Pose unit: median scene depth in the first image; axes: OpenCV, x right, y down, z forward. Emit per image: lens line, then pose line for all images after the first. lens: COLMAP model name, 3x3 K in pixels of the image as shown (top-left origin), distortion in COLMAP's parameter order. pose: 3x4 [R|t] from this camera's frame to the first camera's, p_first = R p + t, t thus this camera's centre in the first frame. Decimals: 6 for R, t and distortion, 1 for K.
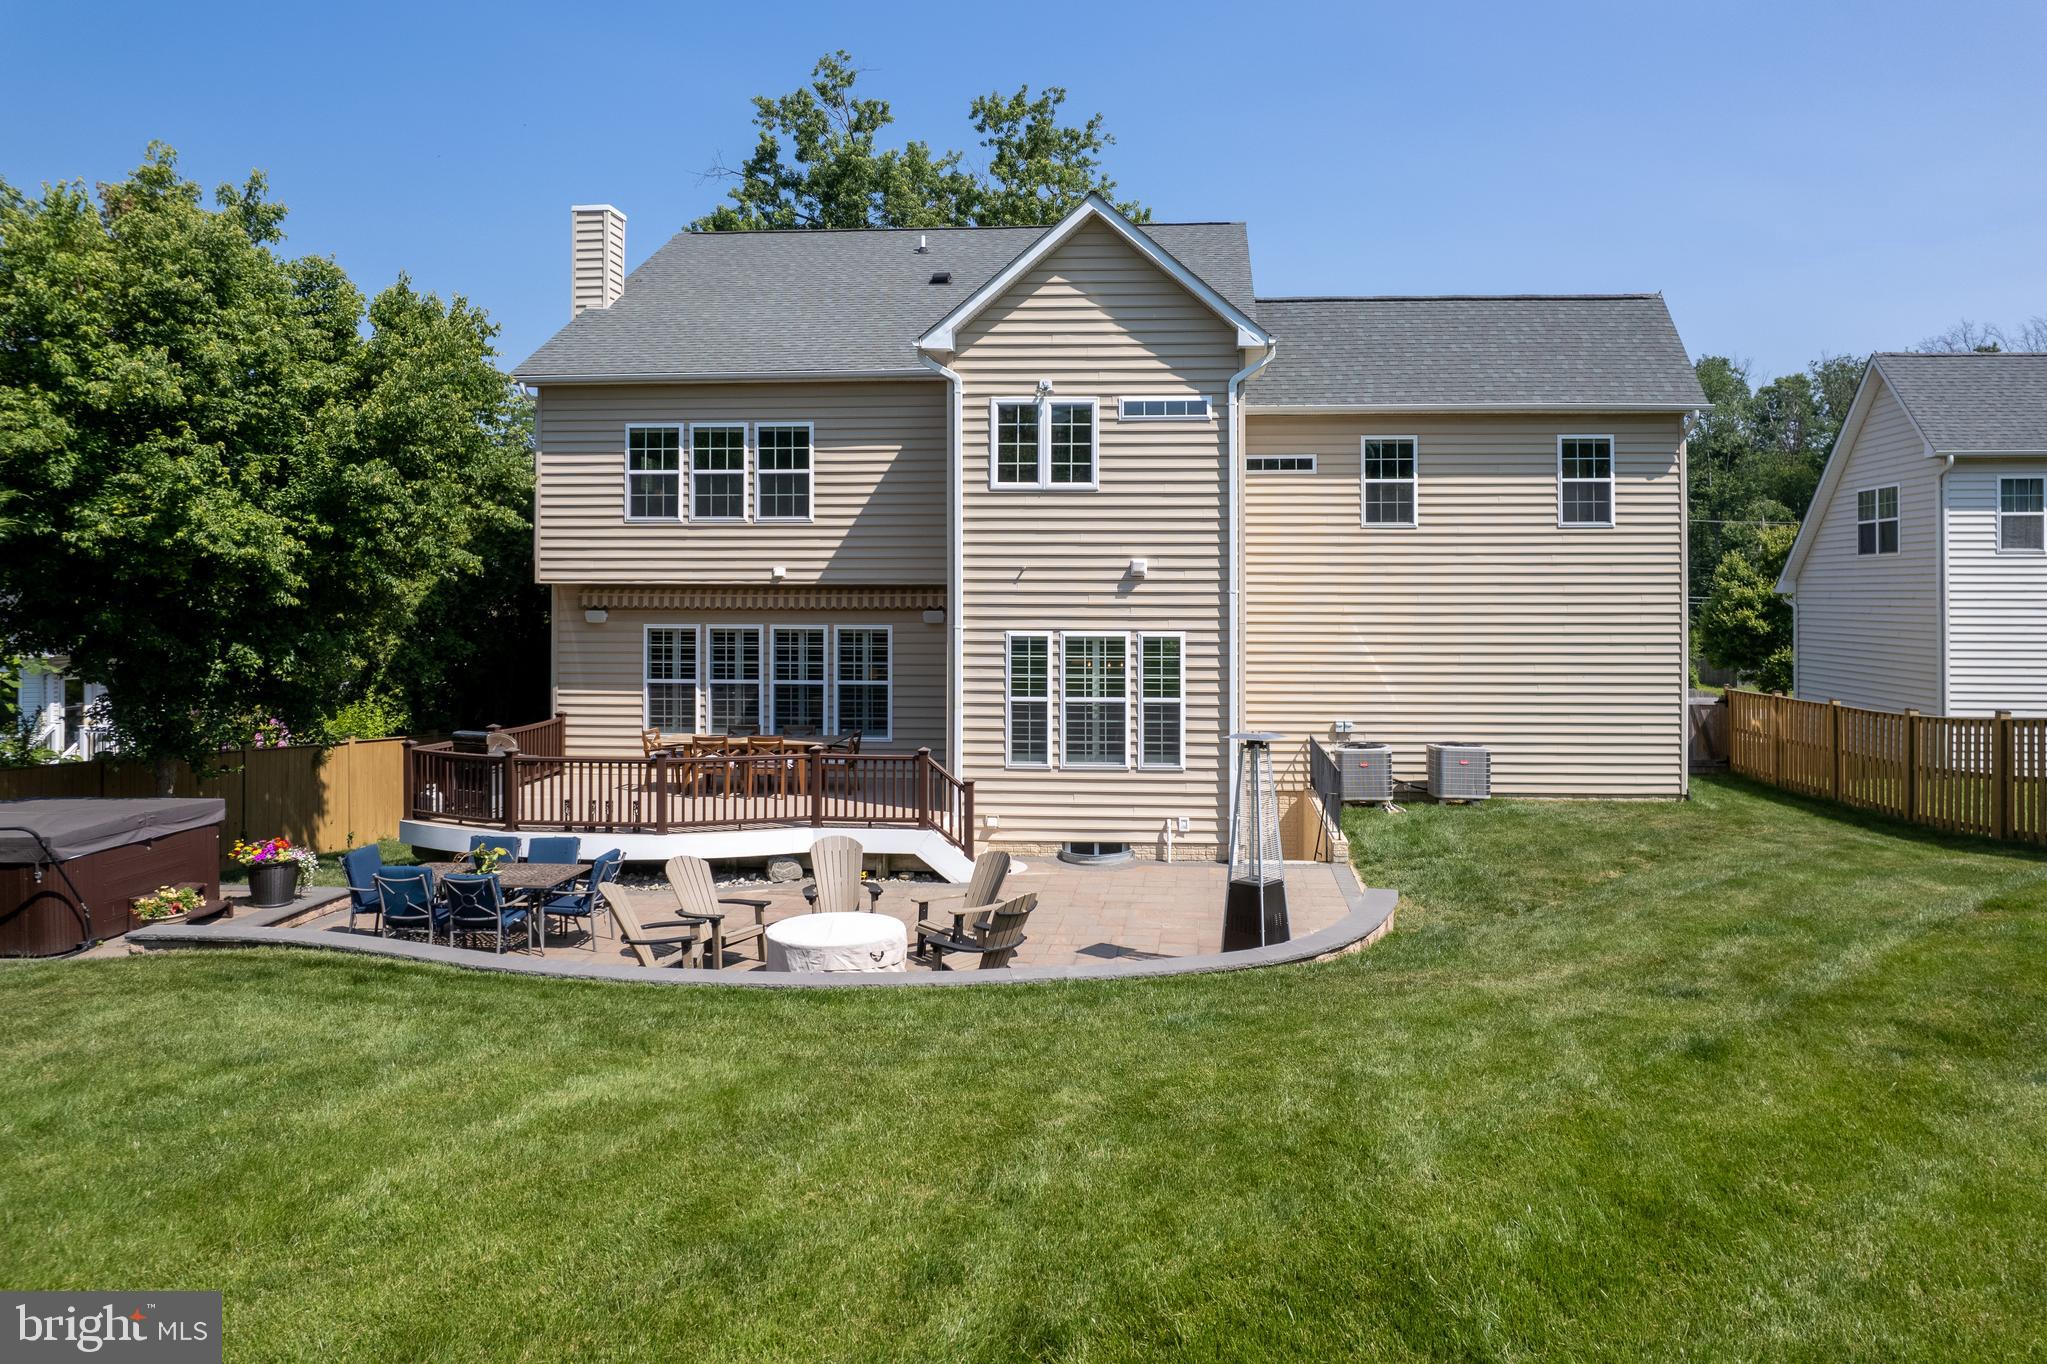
lens RADIAL K [[1356.8, 0, 1115.5], [0, 1356.8, 580.3], [0, 0, 1]] dist [-0.047569, 0.036166]
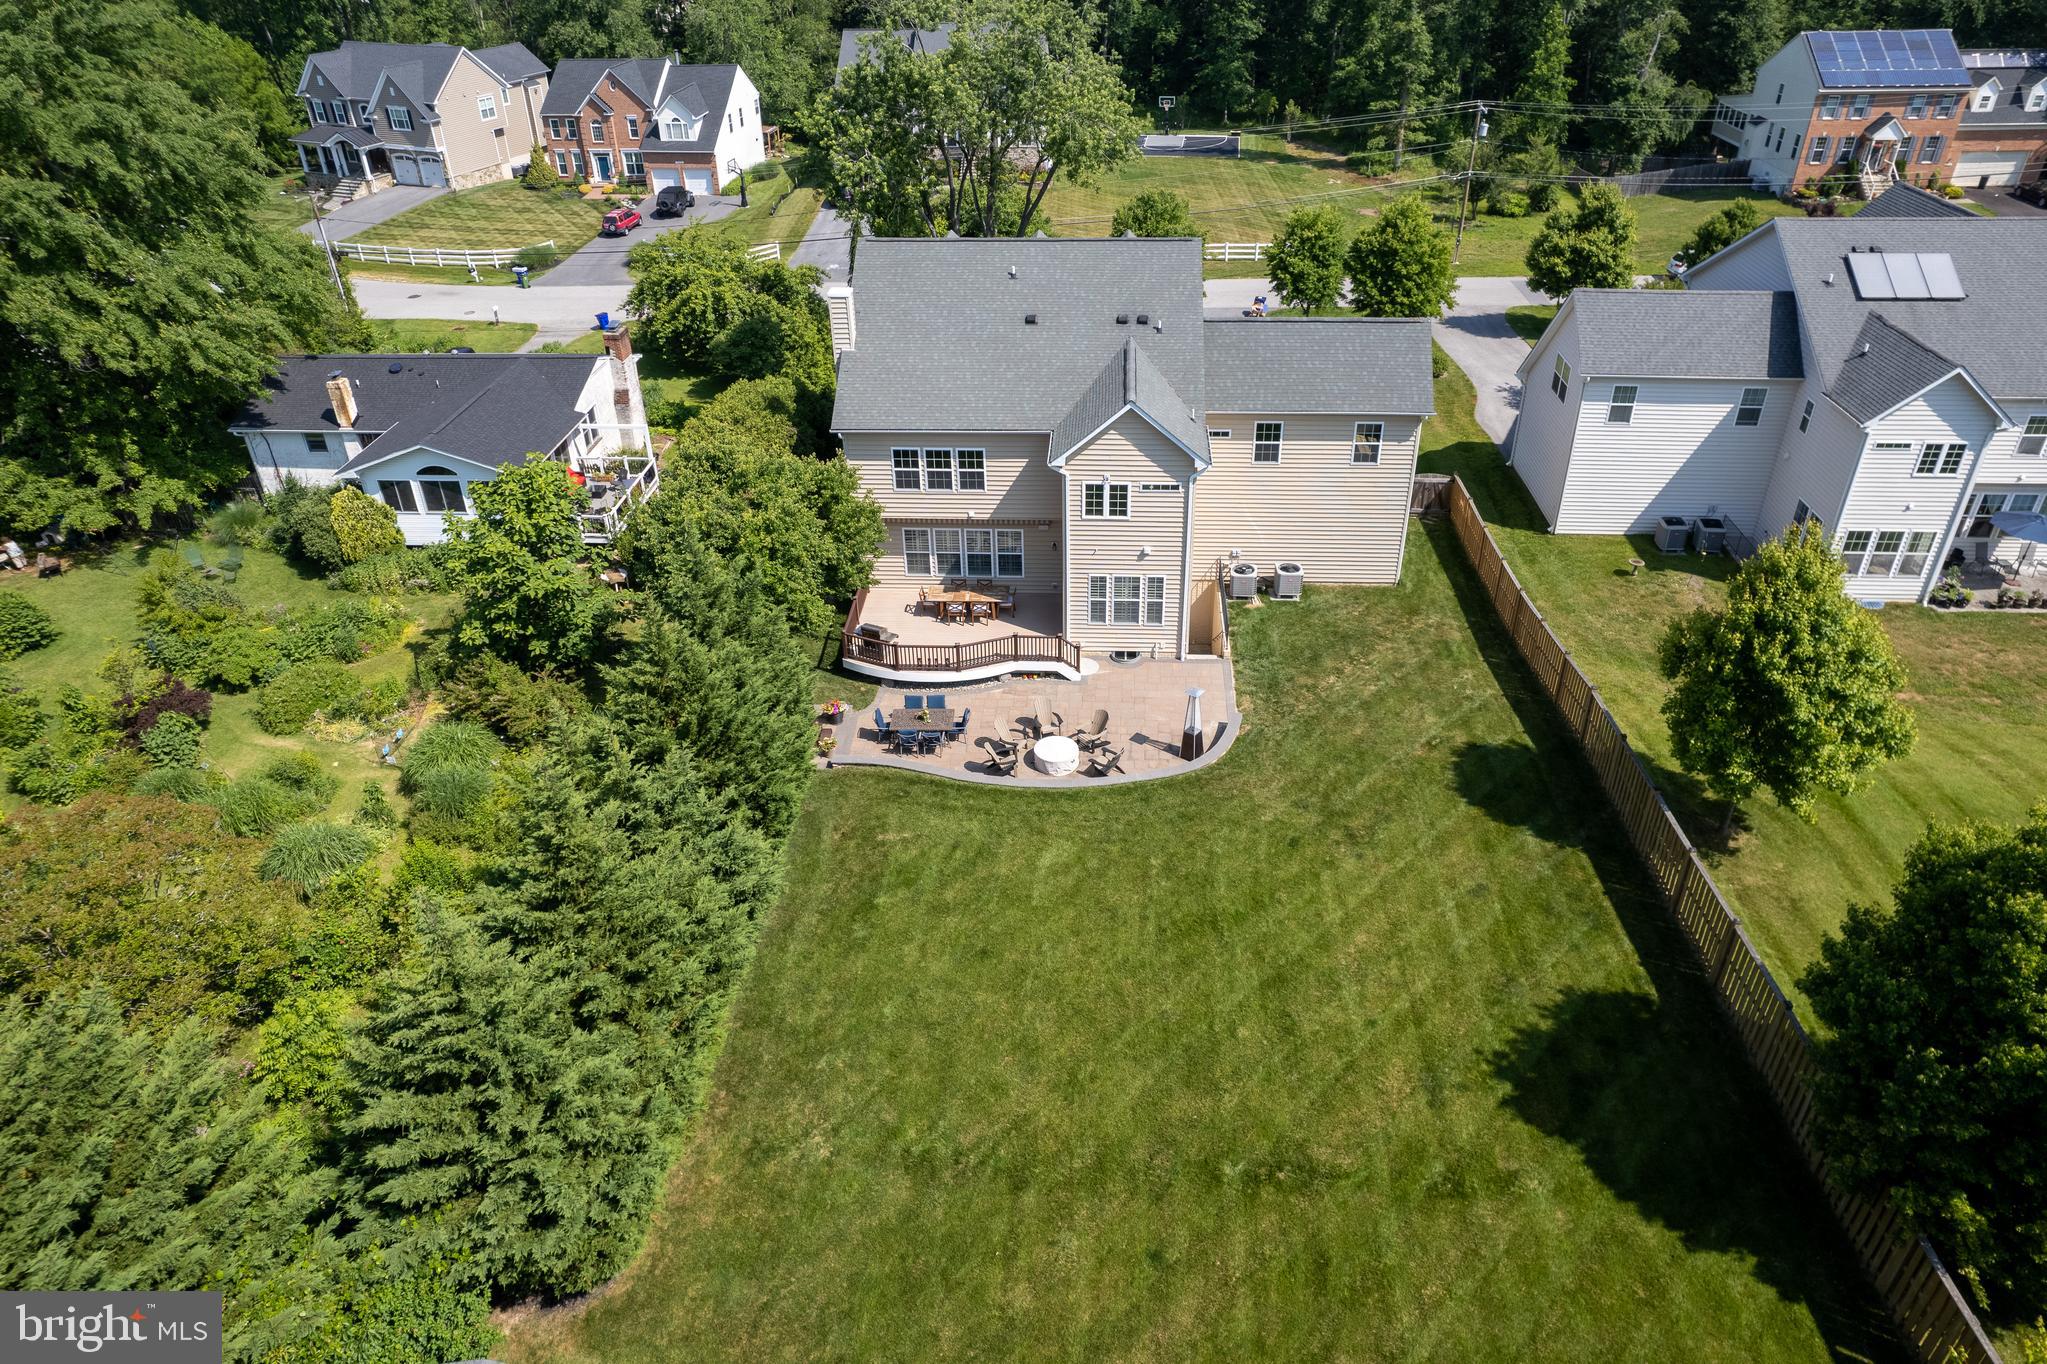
lens RADIAL K [[1322.1, 0, 1040.6], [0, 1322.1, 694.1], [0, 0, 1]] dist [-0.063049, 0.056460]
pose [[0.999844, -0.016939, -0.005077, -0.135021], [0.016875, 0.828150, 0.560253, -0.921646], [-0.005285, -0.560251, 0.828306, -0.857524]]
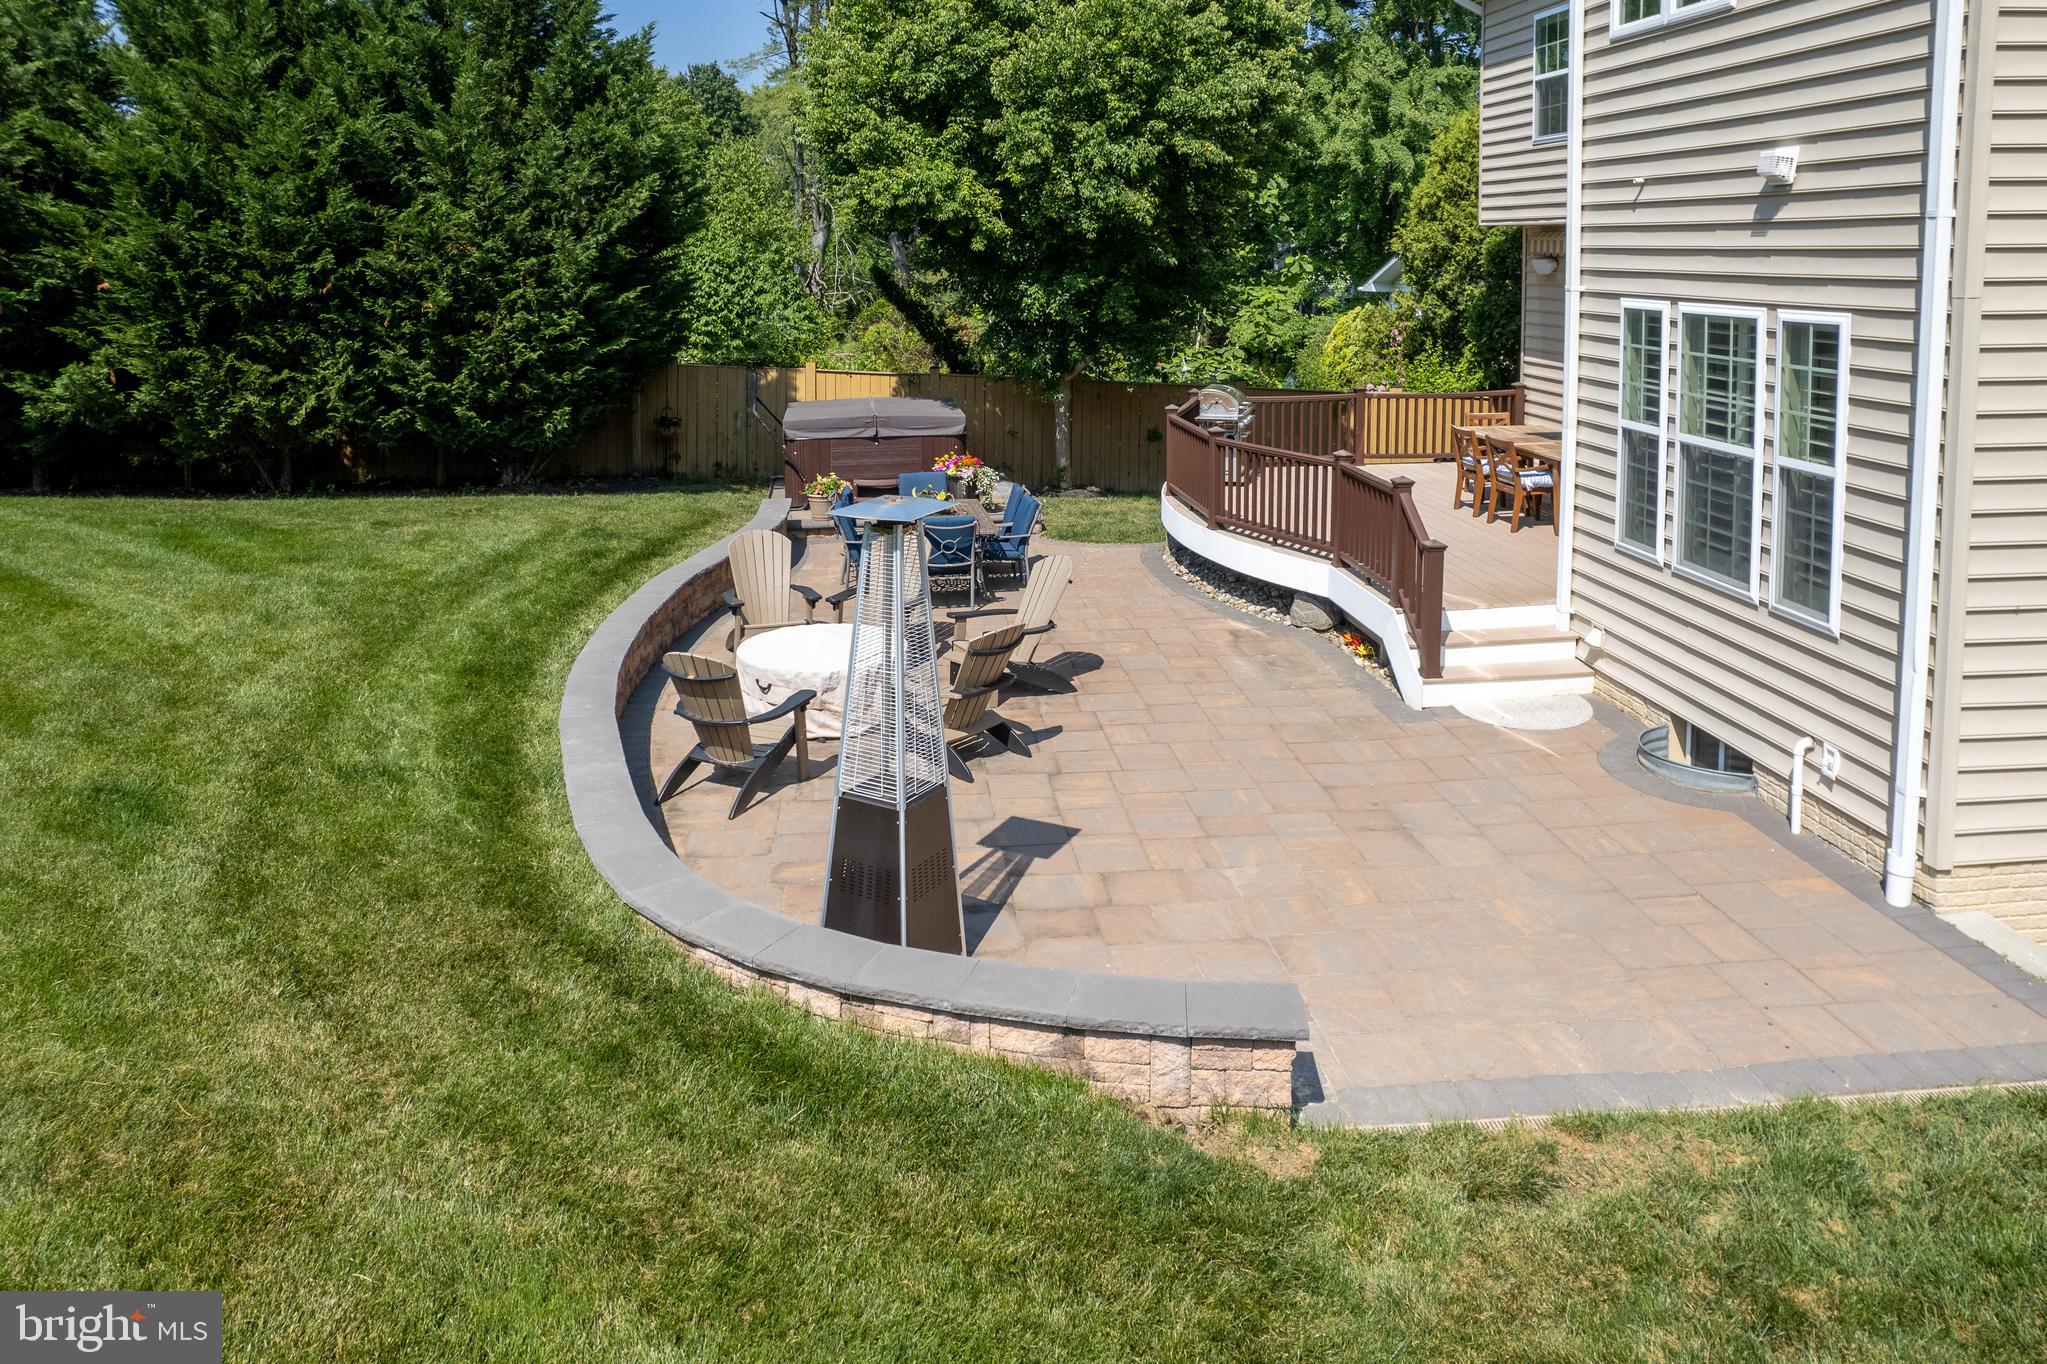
lens RADIAL K [[1399.1, 0, 1022.0], [0, 1399.1, 320.5], [0, 0, 1]] dist [-0.000323, 0.000672]
pose [[0.175213, 0.048836, -0.983319, 0.374183], [0.015718, 0.998503, 0.052390, 0.011675], [0.984405, -0.024636, 0.174183, 0.579716]]
